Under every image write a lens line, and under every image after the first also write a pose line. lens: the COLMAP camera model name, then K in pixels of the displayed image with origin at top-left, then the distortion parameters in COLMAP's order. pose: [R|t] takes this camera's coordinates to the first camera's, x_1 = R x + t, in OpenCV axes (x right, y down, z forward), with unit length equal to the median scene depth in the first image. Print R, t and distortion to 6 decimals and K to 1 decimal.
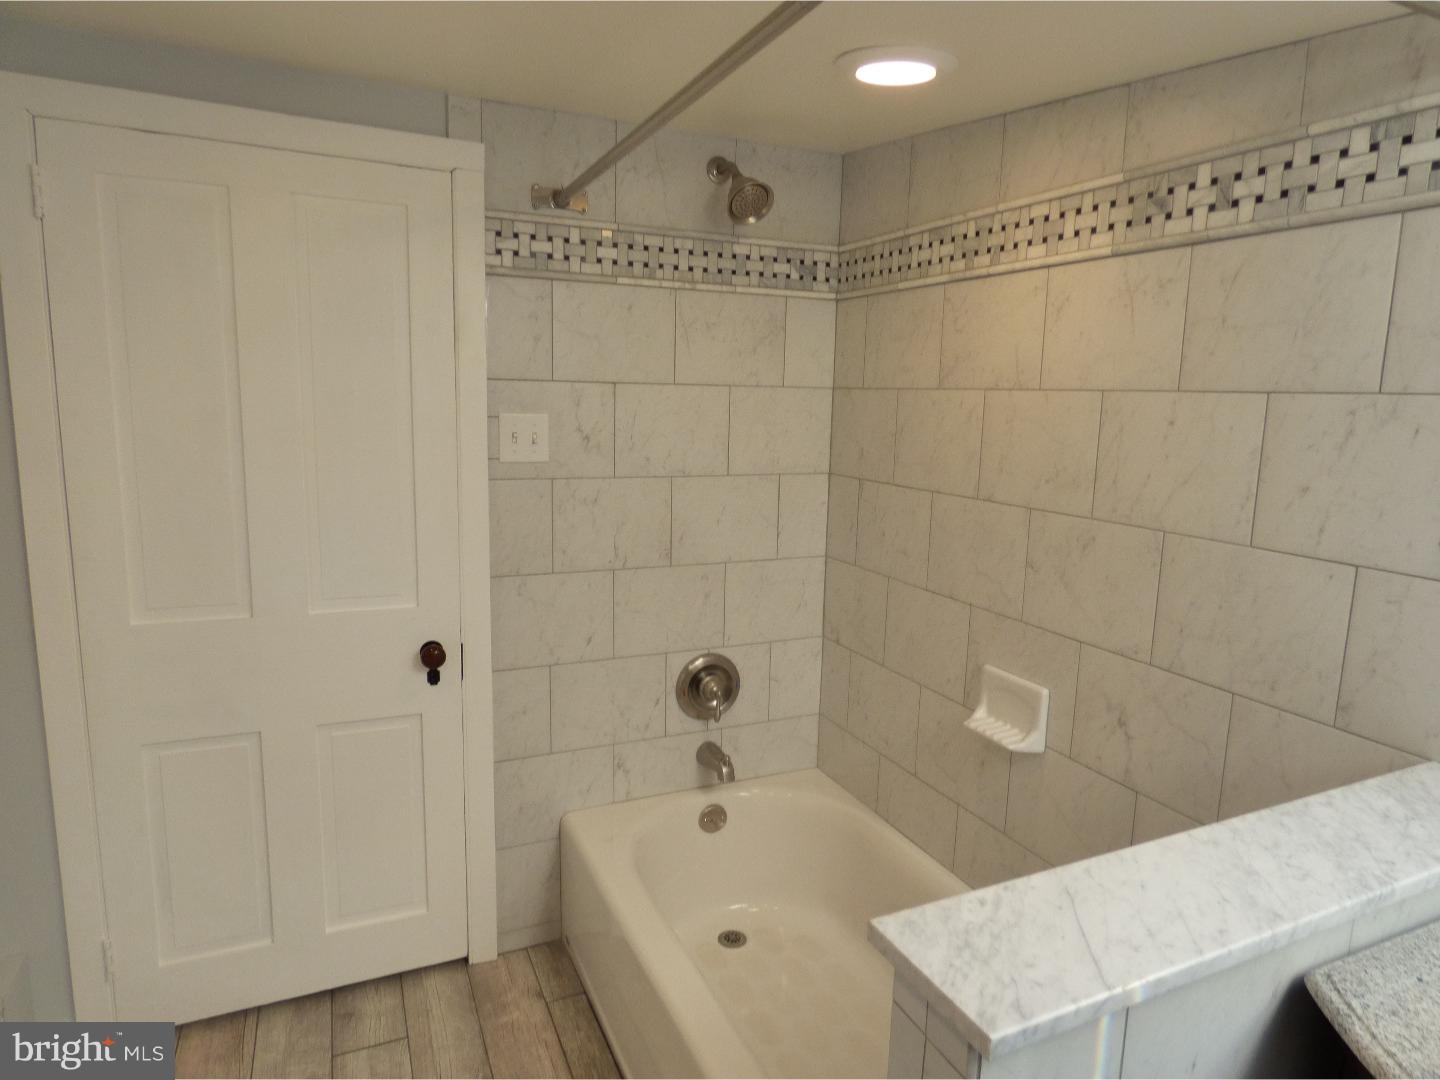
lens RADIAL K [[872.5, 0, 722.5], [0, 872.5, 539.5], [0, 0, 1]] dist [-0.009316, -0.003666]
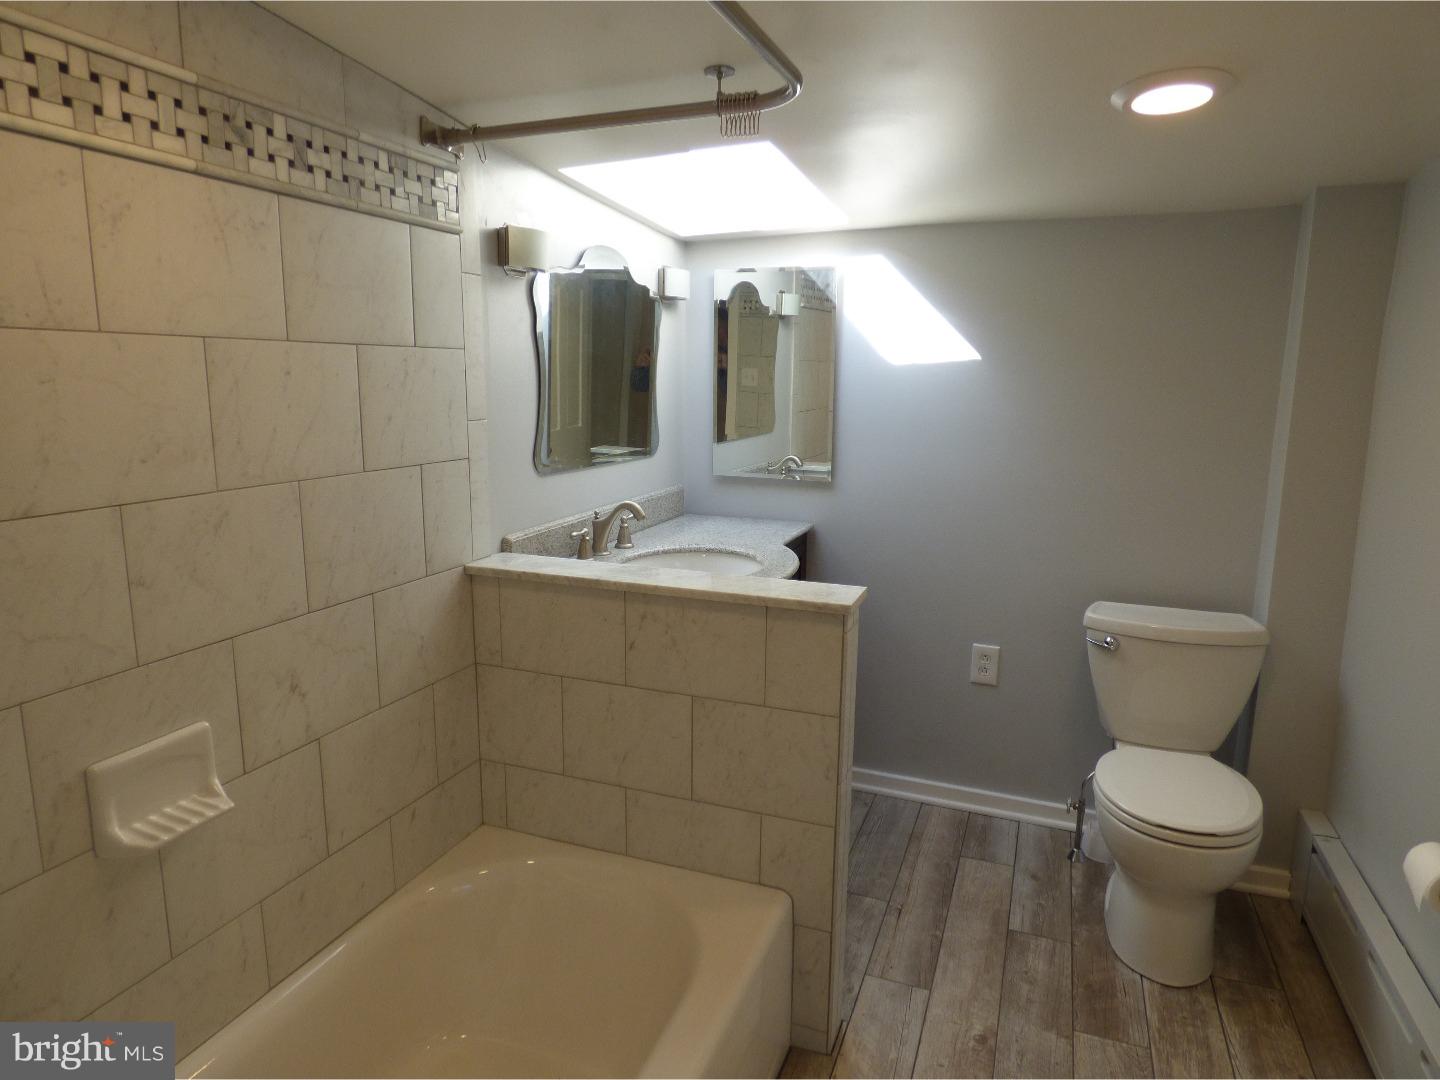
lens RADIAL K [[872.5, 0, 720.5], [0, 872.5, 533.6], [0, 0, 1]] dist [-0.009316, -0.003666]
pose [[-0.699658, -0.161009, 0.696099, -0.553093], [0.088020, 0.947432, 0.307612, -0.220622], [-0.709035, 0.276494, -0.648707, 1.336126]]
